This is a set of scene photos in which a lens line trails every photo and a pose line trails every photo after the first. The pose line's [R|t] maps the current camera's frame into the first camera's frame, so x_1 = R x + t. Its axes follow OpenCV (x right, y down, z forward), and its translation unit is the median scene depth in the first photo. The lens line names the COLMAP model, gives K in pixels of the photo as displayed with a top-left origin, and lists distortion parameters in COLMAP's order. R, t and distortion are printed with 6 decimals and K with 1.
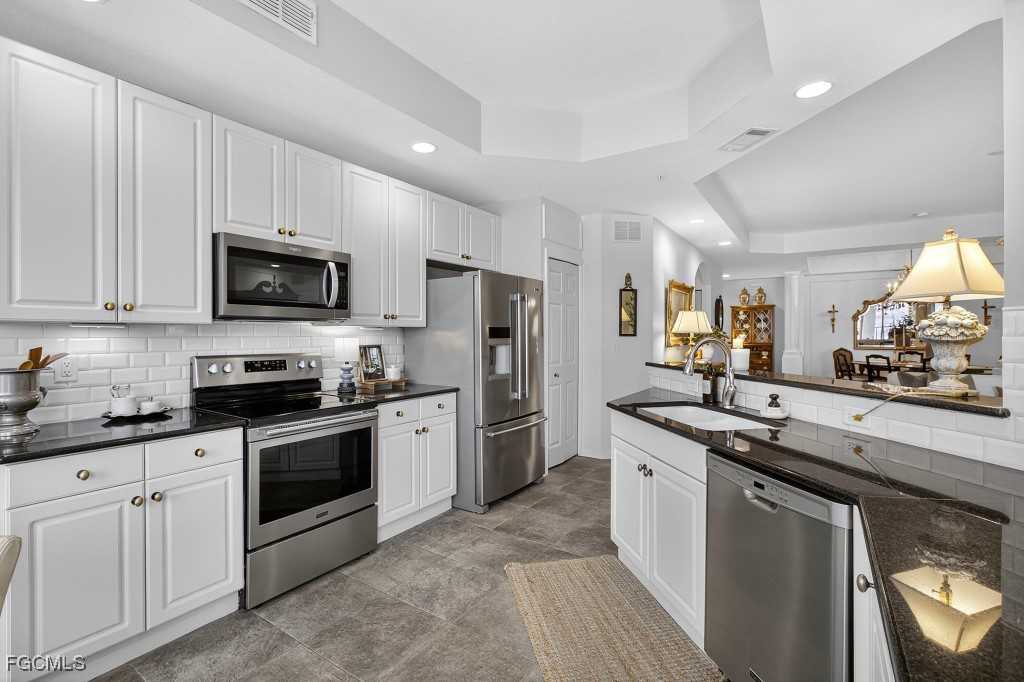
lens RADIAL K [[456.3, 0, 518.6], [0, 456.3, 335.5], [0, 0, 1]] dist [-0.002616, 0.000061]
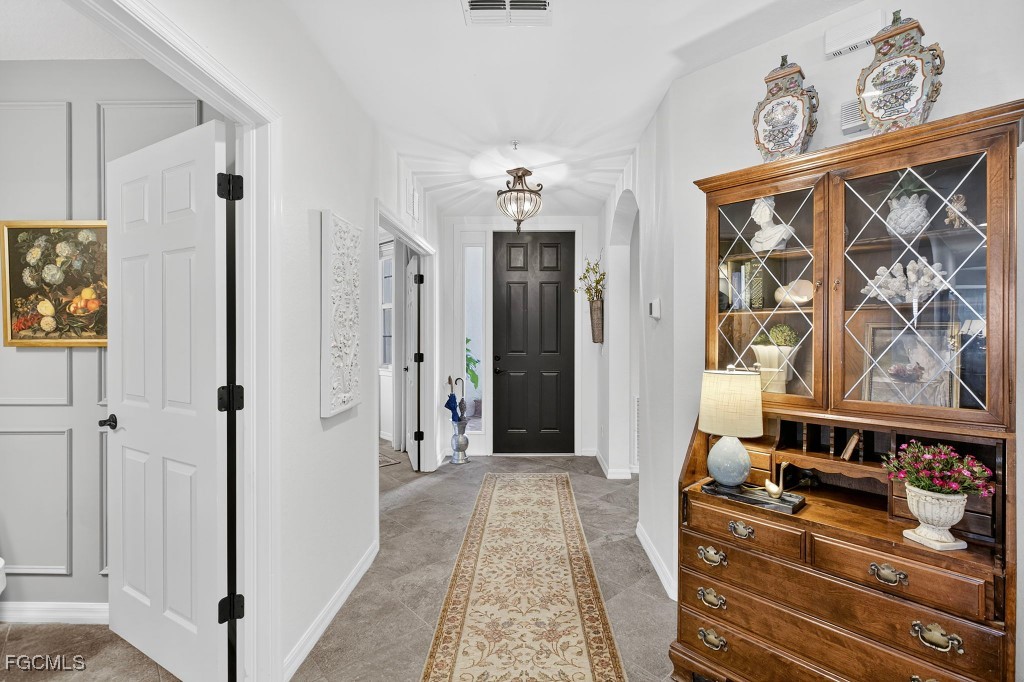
lens RADIAL K [[456.3, 0, 518.6], [0, 456.3, 335.5], [0, 0, 1]] dist [-0.002616, 0.000061]
pose [[0.972455, 0.002184, -0.233079, 0.460159], [-0.001183, 0.999989, 0.004432, -0.006415], [0.233086, -0.004034, 0.972448, 0.854673]]
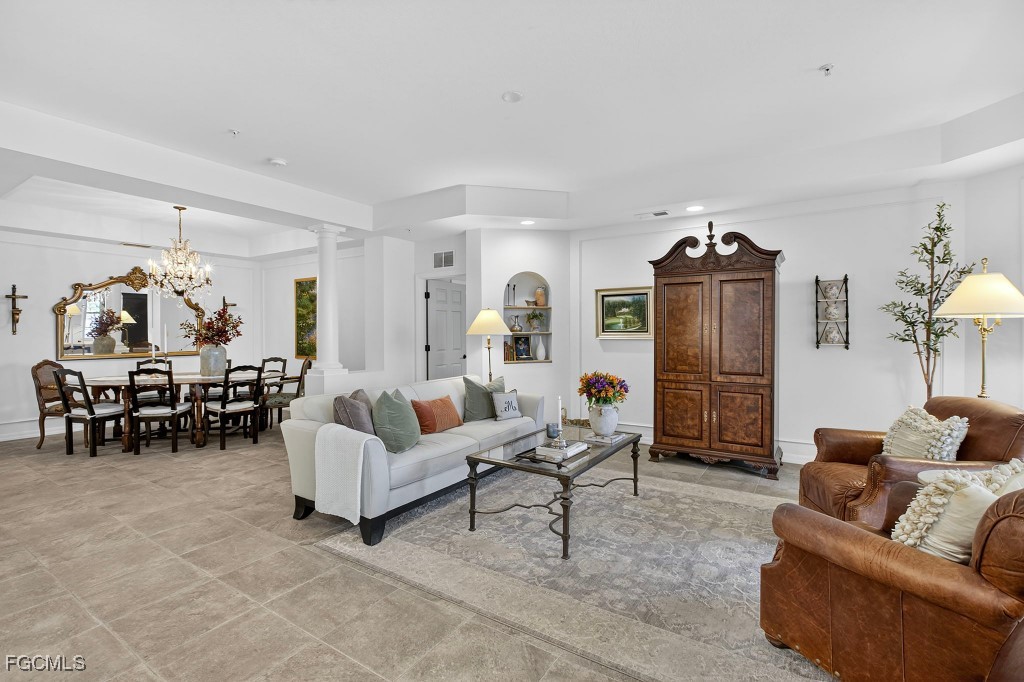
lens RADIAL K [[456.3, 0, 518.6], [0, 456.3, 335.5], [0, 0, 1]] dist [-0.002616, 0.000061]
pose [[-0.018063, -0.004555, 0.999826, 0.109251], [0.006519, 0.999968, 0.004673, -0.002934], [-0.999816, 0.006602, -0.018033, 0.372463]]
